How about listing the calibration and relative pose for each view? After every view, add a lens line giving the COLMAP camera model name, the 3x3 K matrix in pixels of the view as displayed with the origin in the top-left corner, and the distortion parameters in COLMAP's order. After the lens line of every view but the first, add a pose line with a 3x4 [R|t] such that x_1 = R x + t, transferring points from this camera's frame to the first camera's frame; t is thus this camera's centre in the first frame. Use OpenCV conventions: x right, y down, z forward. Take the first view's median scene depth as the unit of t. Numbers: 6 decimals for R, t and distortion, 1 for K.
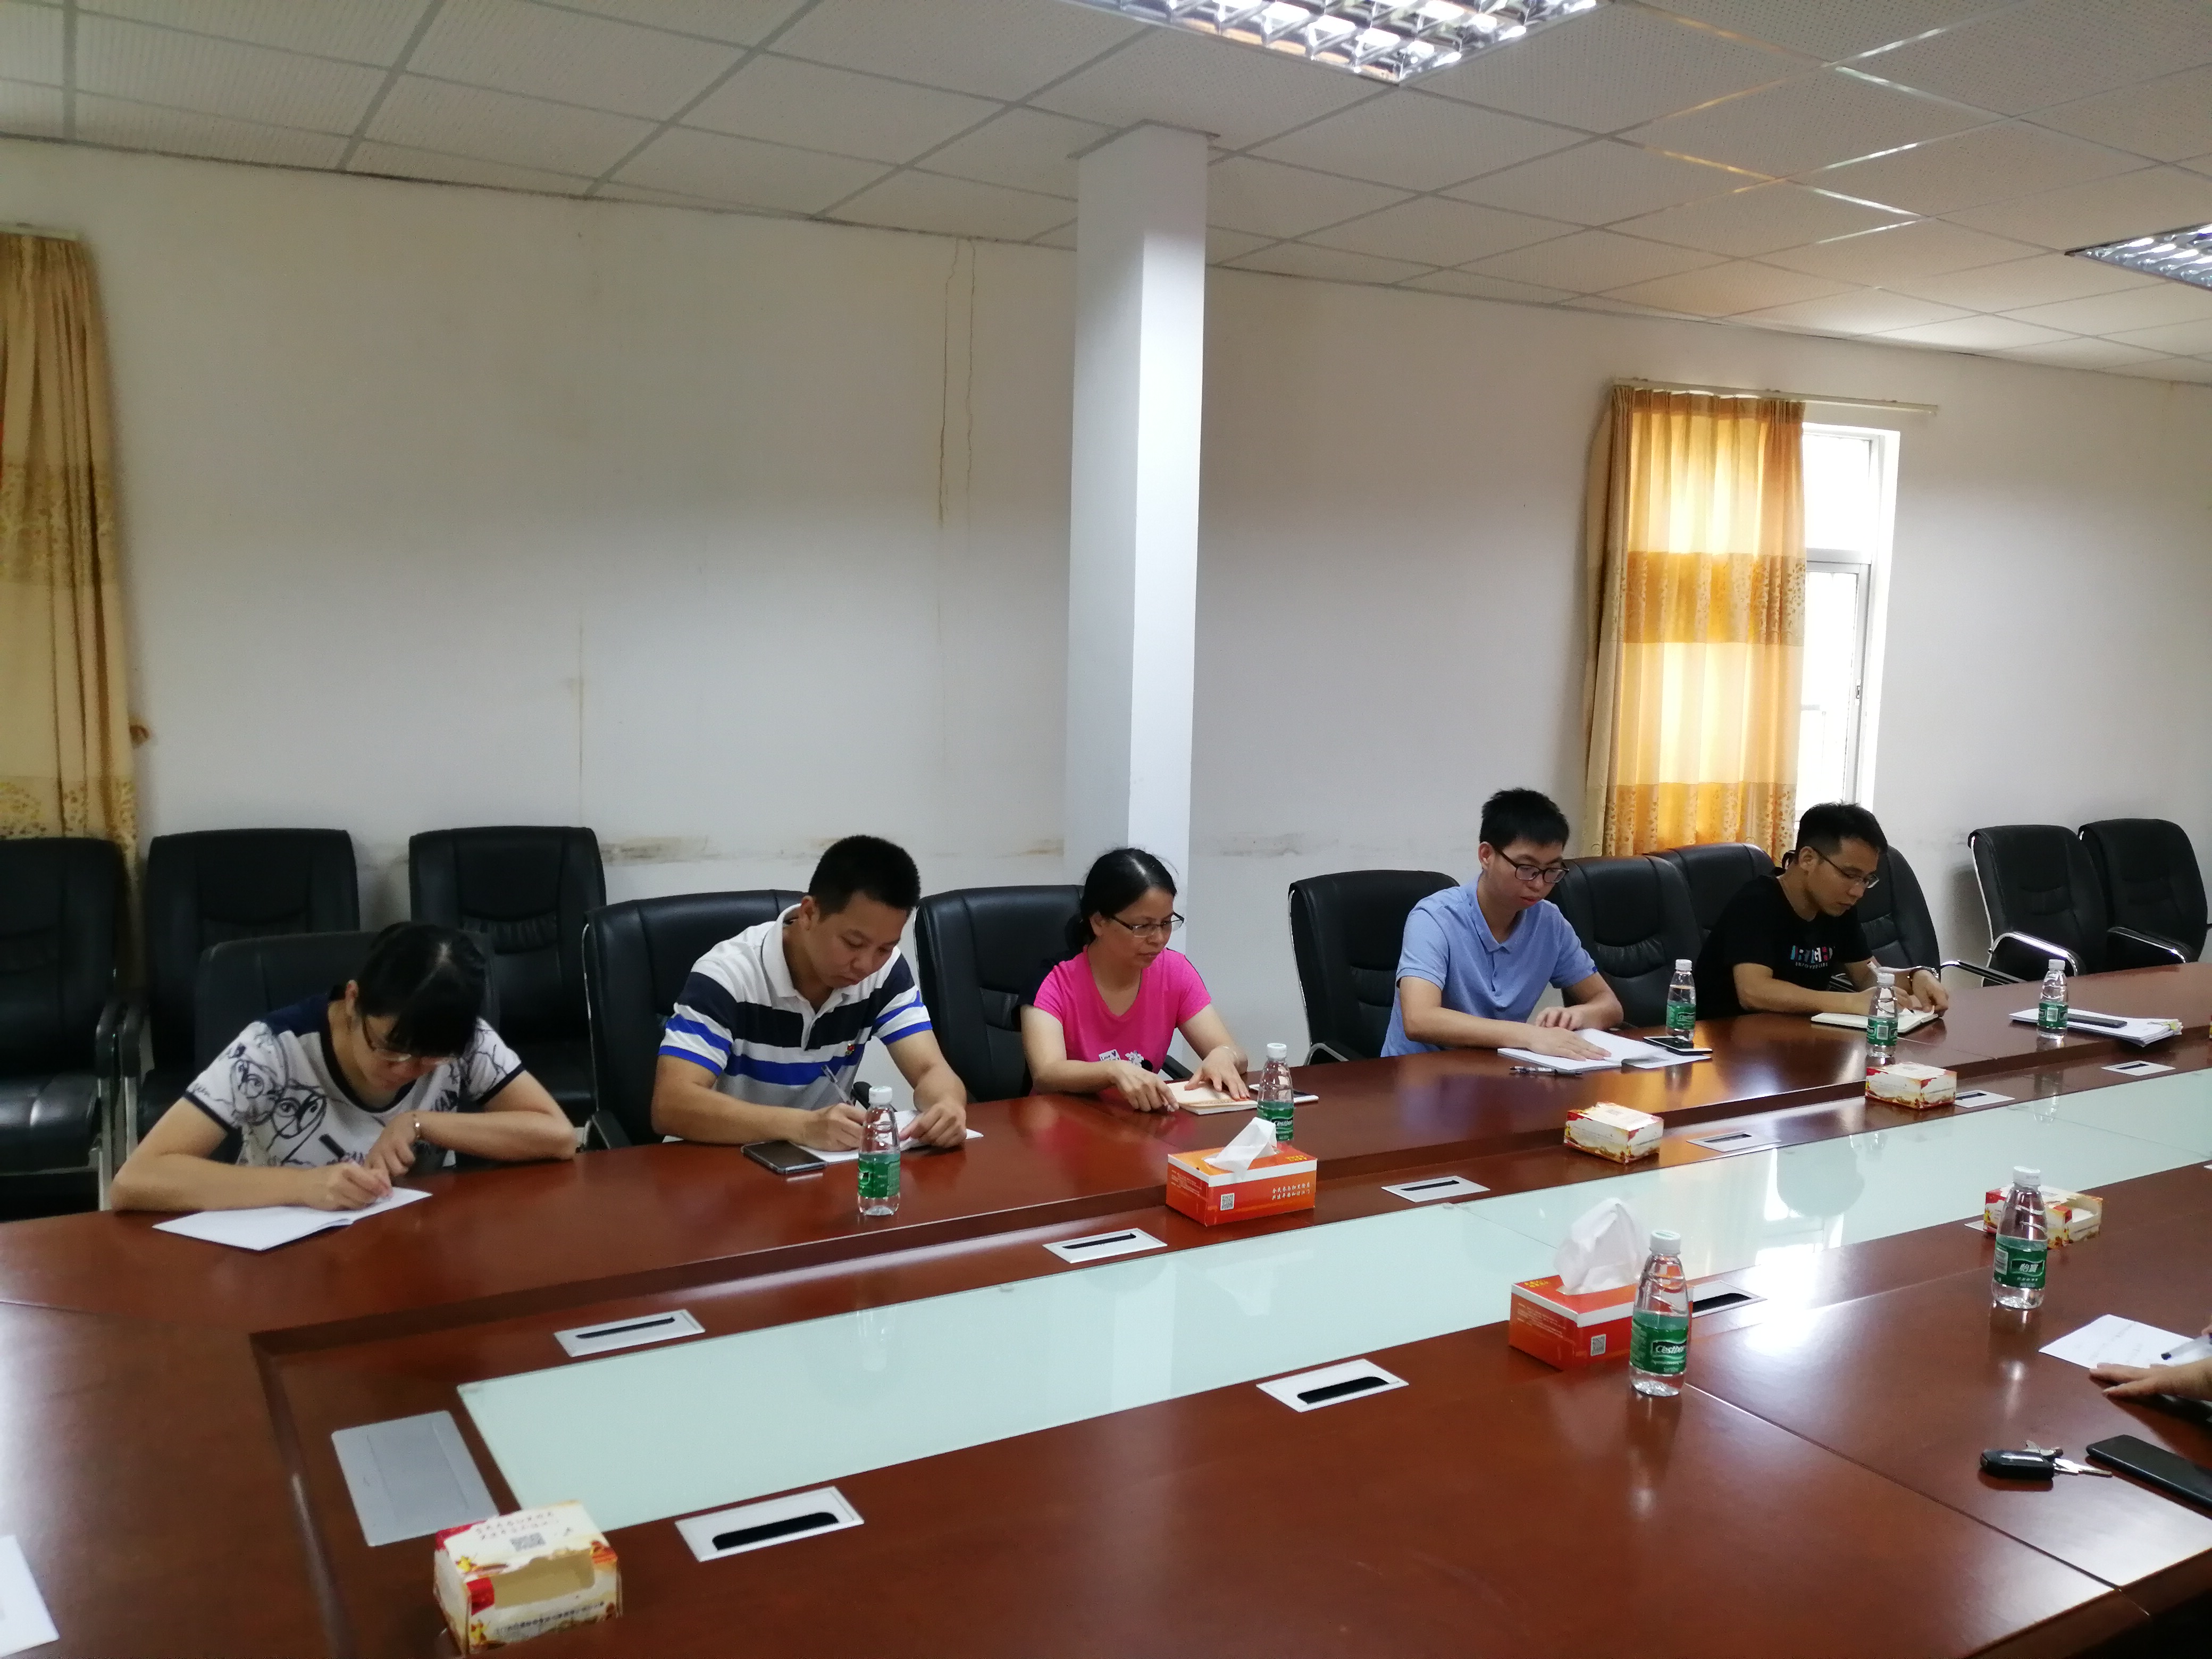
lens RADIAL K [[1728.7, 0, 1106.0], [0, 1728.7, 829.5], [0, 0, 1]] dist [0.025923, -0.061848]
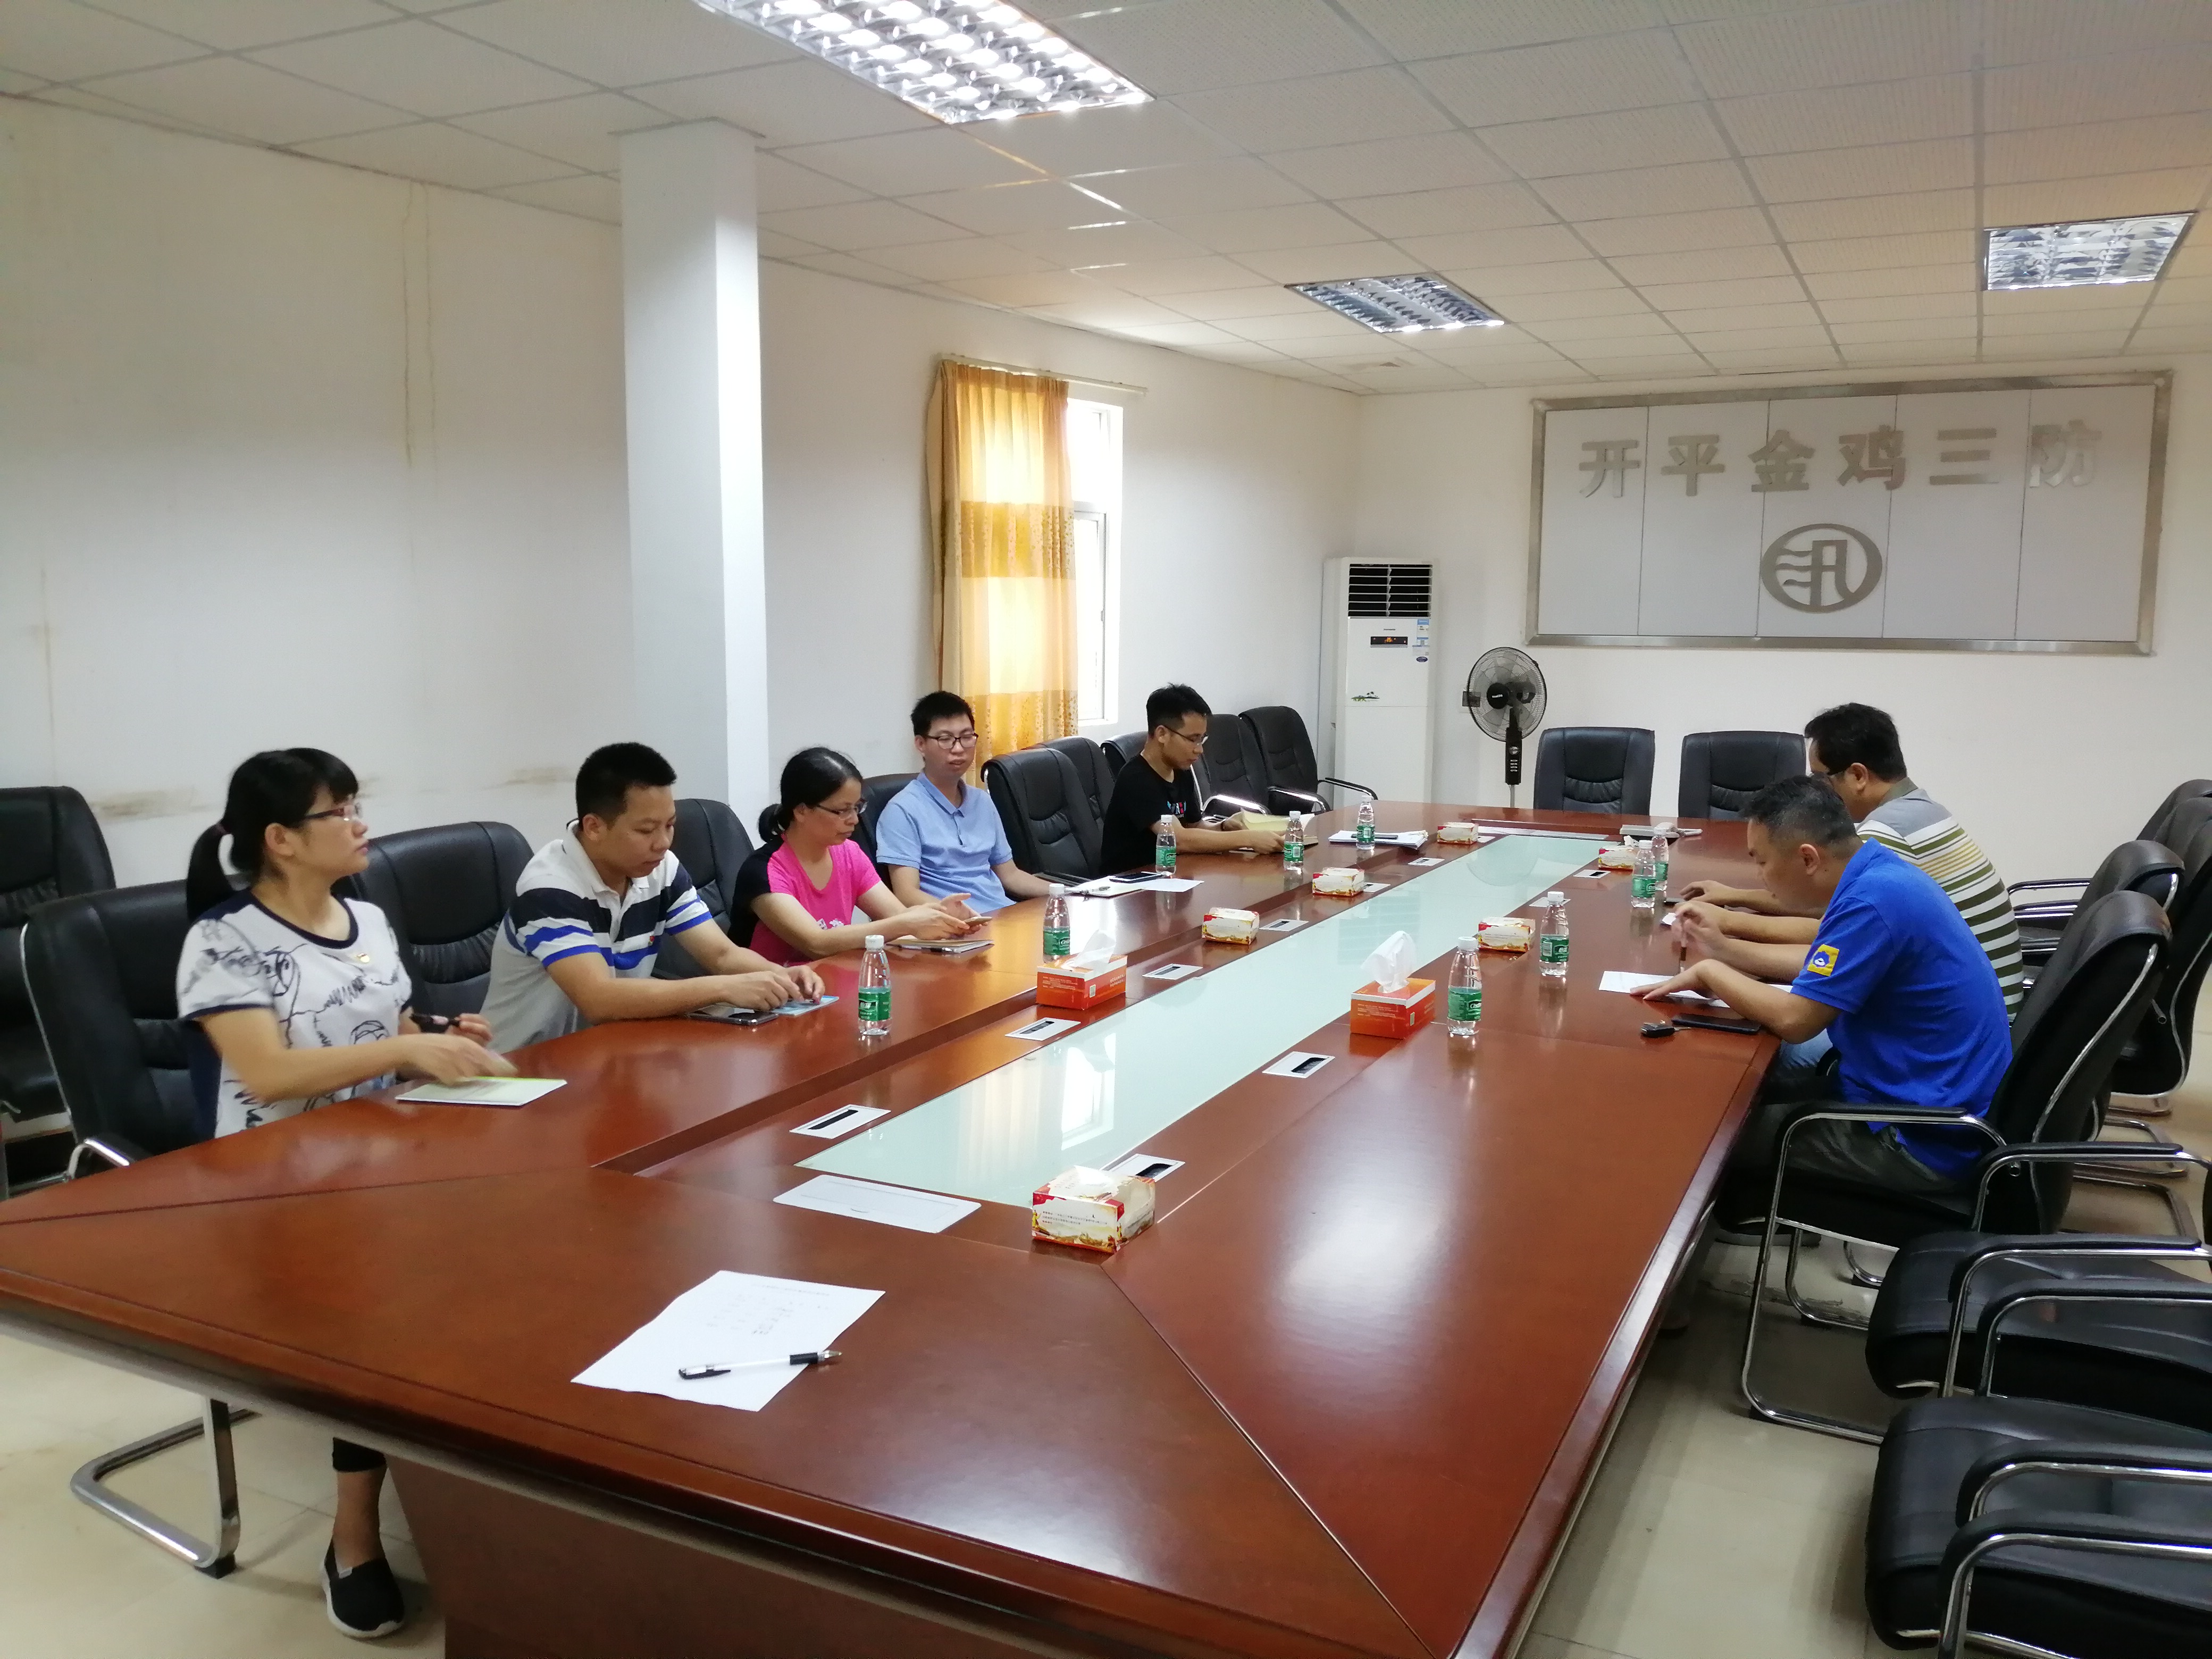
lens RADIAL K [[1728.7, 0, 1106.0], [0, 1728.7, 829.5], [0, 0, 1]] dist [0.025923, -0.061848]
pose [[0.842459, -0.085639, 0.531910, -0.268714], [0.065933, 0.996253, 0.055973, 0.005340], [-0.534711, -0.012084, 0.844949, -0.065855]]
